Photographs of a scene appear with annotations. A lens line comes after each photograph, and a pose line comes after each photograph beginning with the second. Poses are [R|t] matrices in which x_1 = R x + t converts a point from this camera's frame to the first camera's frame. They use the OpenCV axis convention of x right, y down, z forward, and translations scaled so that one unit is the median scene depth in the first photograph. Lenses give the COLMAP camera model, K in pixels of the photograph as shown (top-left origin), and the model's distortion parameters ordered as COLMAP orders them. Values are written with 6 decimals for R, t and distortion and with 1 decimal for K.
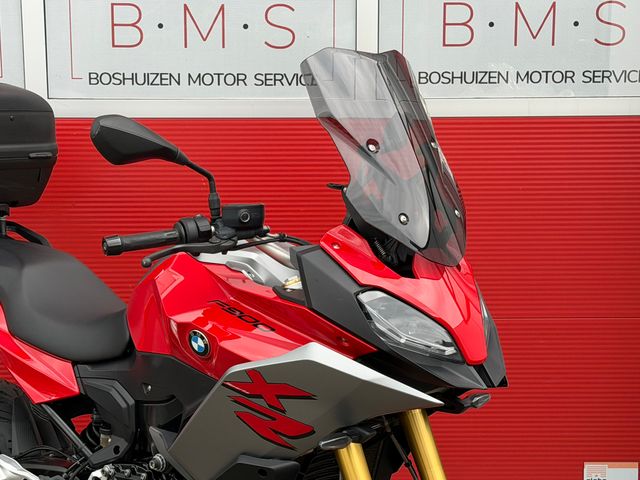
lens RADIAL K [[1348.6, 0, 329.2], [0, 1348.6, 248.2], [0, 0, 1]] dist [0.138639, 0.000000]
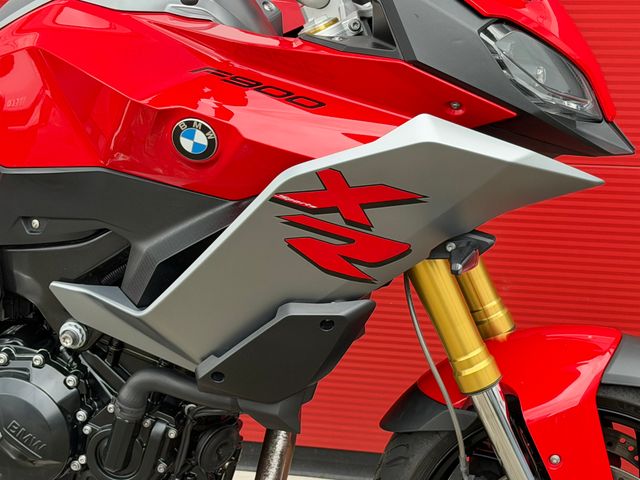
lens RADIAL K [[1348.6, 0, 316.9], [0, 1348.6, 242.8], [0, 0, 1]] dist [0.138639, 0.000000]
pose [[0.889766, -0.149527, 0.431228, -0.276338], [0.077920, 0.980707, 0.179283, 0.008841], [-0.449716, -0.125919, 0.884251, 0.365000]]
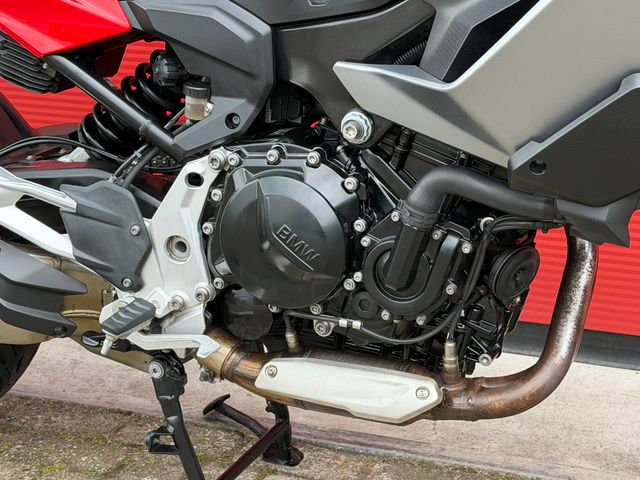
lens RADIAL K [[1348.6, 0, 333.1], [0, 1348.6, 249.4], [0, 0, 1]] dist [0.138639, 0.000000]
pose [[0.939587, -0.116660, 0.321817, -0.298880], [0.054736, 0.979241, 0.195170, 0.093562], [-0.337904, -0.165764, 0.926468, 0.459745]]
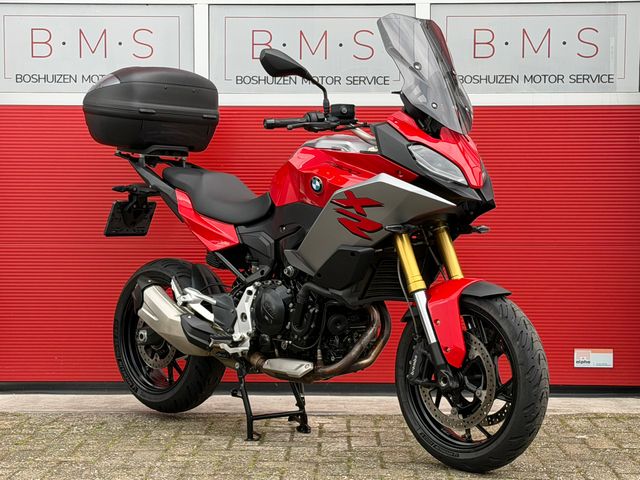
lens RADIAL K [[1348.6, 0, 322.8], [0, 1348.6, 243.4], [0, 0, 1]] dist [0.138639, 0.000000]
pose [[0.998084, 0.006496, -0.061538, 0.015545], [-0.013385, 0.993594, -0.112213, 0.291876], [0.060415, 0.112821, 0.991777, -0.603642]]
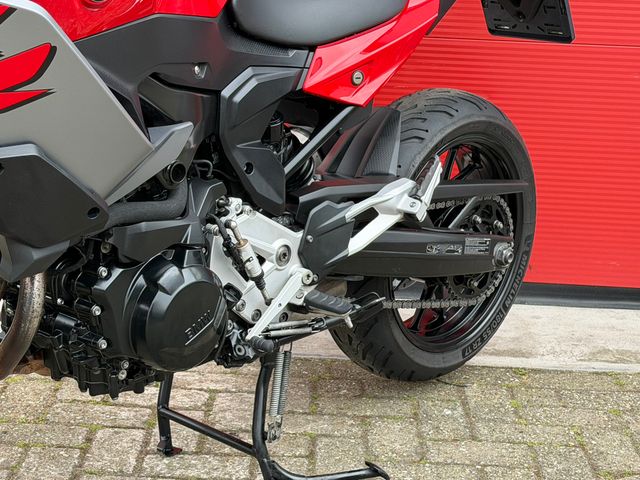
lens RADIAL K [[1348.6, 0, 326.5], [0, 1348.6, 250.3], [0, 0, 1]] dist [0.138639, 0.000000]
pose [[0.997393, 0.062483, -0.036107, 0.013803], [-0.056883, 0.988592, 0.139461, 0.093739], [0.044409, -0.137044, 0.989569, 0.252325]]
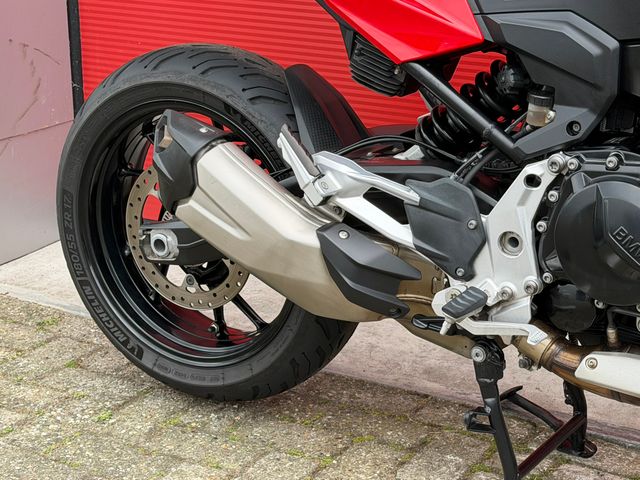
lens RADIAL K [[1348.6, 0, 329.2], [0, 1348.6, 252.3], [0, 0, 1]] dist [0.138639, 0.000000]
pose [[0.983101, -0.056438, 0.174146, -0.366369], [0.023542, 0.982368, 0.185468, 0.087971], [-0.181543, -0.178234, 0.967096, 0.425419]]
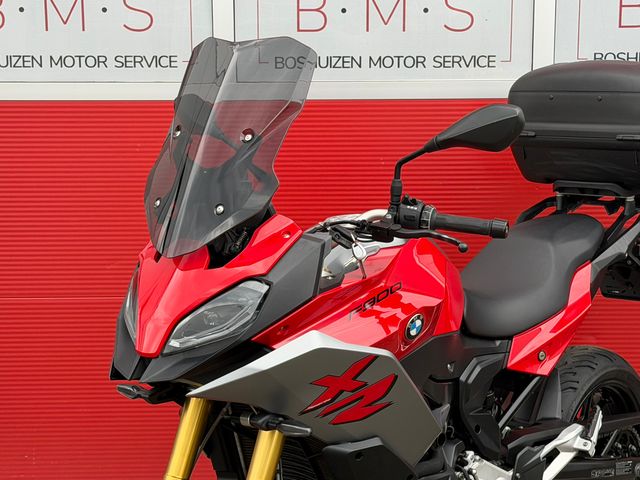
lens RADIAL K [[1348.6, 0, 323.9], [0, 1348.6, 242.4], [0, 0, 1]] dist [0.138639, 0.000000]
pose [[0.999483, 0.001223, -0.032122, -0.139408], [-0.000879, 0.999942, 0.010724, 0.002517], [0.032133, -0.010690, 0.999426, -0.046902]]
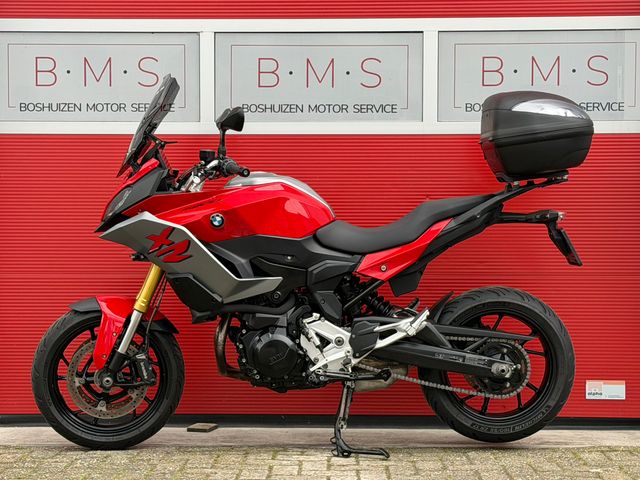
lens RADIAL K [[1348.6, 0, 318.8], [0, 1348.6, 238.3], [0, 0, 1]] dist [0.138639, 0.000000]
pose [[0.629433, 0.036228, -0.776210, 1.280848], [-0.105882, 0.993594, -0.039487, 0.141771], [0.769808, 0.107041, 0.629237, -0.129498]]
